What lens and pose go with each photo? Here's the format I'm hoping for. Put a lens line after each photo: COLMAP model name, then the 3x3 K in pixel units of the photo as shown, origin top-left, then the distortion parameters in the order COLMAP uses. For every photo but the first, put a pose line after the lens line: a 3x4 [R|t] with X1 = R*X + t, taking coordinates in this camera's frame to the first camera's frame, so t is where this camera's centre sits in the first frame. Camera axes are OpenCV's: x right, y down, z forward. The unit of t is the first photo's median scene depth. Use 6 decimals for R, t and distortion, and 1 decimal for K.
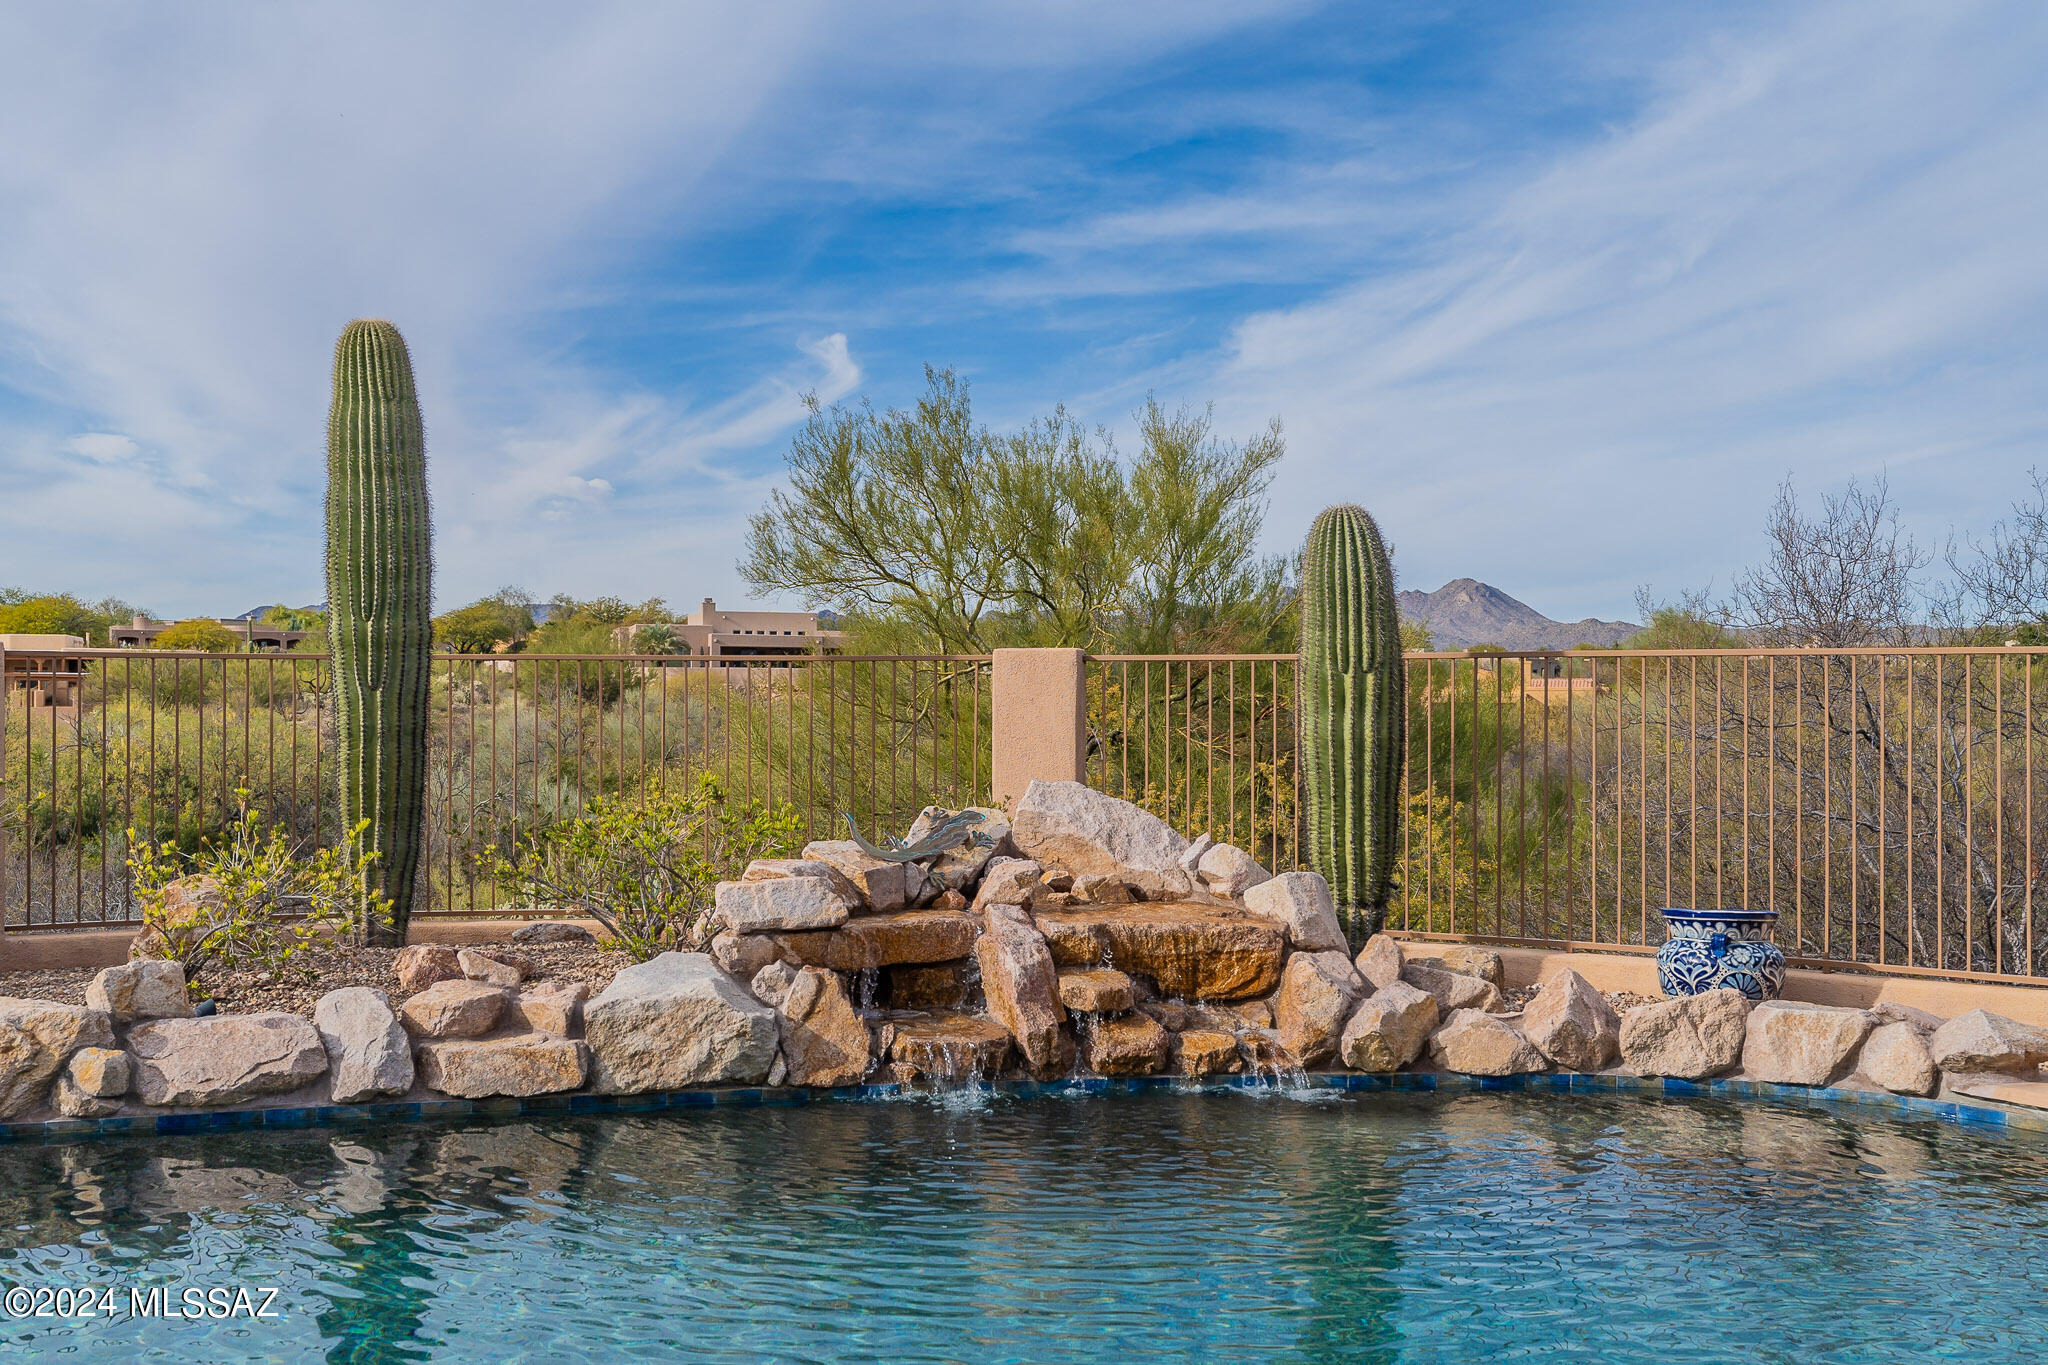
lens RADIAL K [[1949.9, 0, 1030.3], [0, 1949.9, 688.6], [0, 0, 1]] dist [-0.023884, 0.000000]
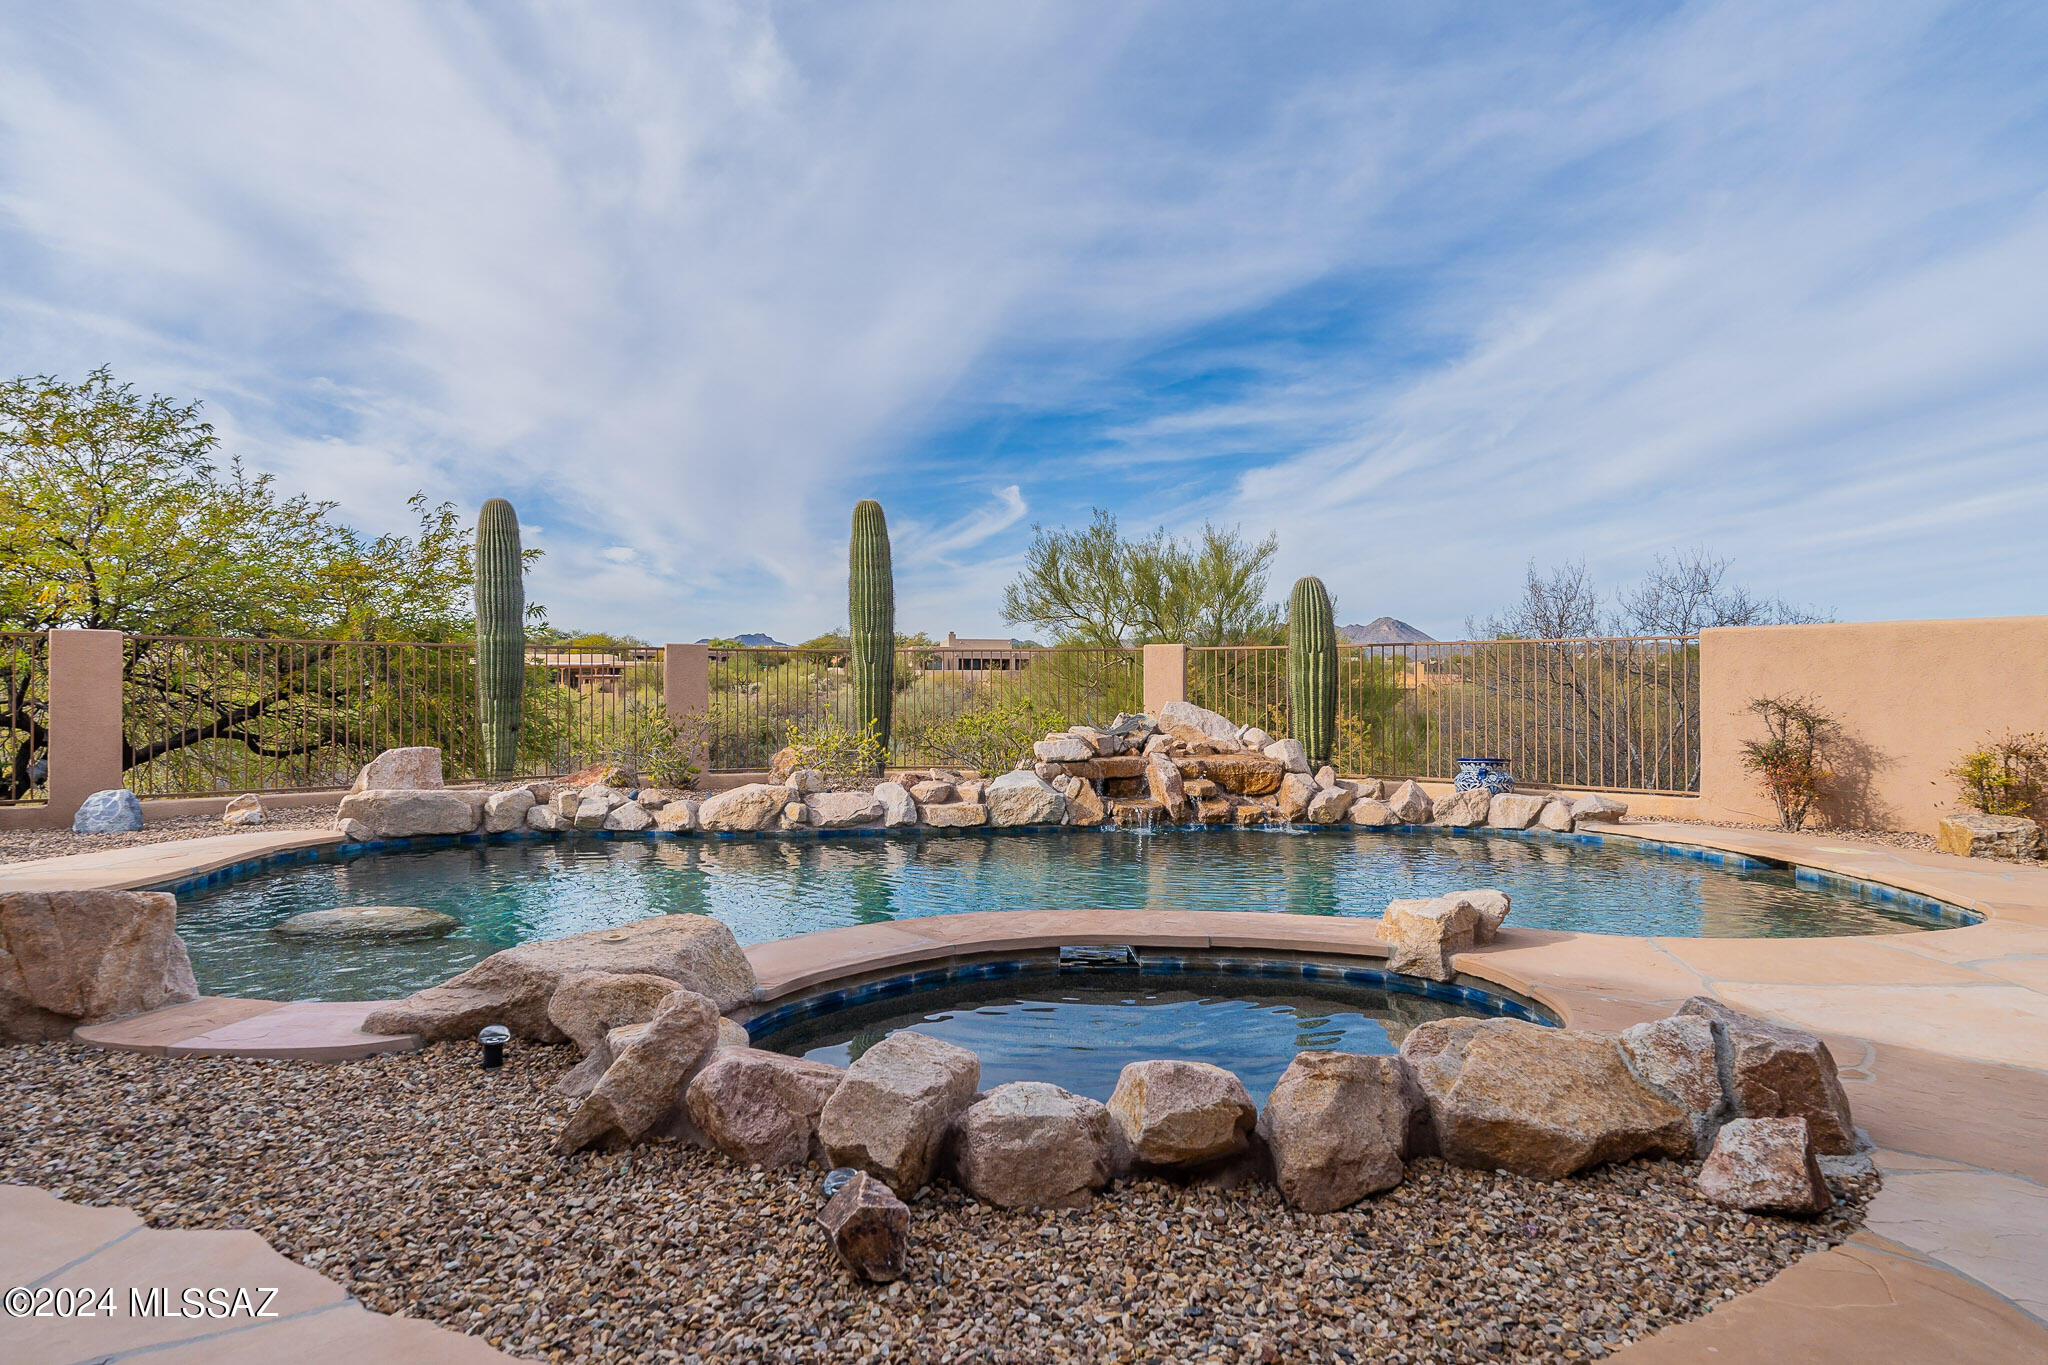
lens RADIAL K [[1117.0, 0, 1005.3], [0, 1117.0, 684.5], [0, 0, 1]] dist [-0.042901, -0.000288]
pose [[0.993979, -0.005040, -0.109452, -0.045474], [0.005122, 0.999987, 0.000463, 0.027710], [0.109448, -0.001021, 0.993992, -0.306957]]
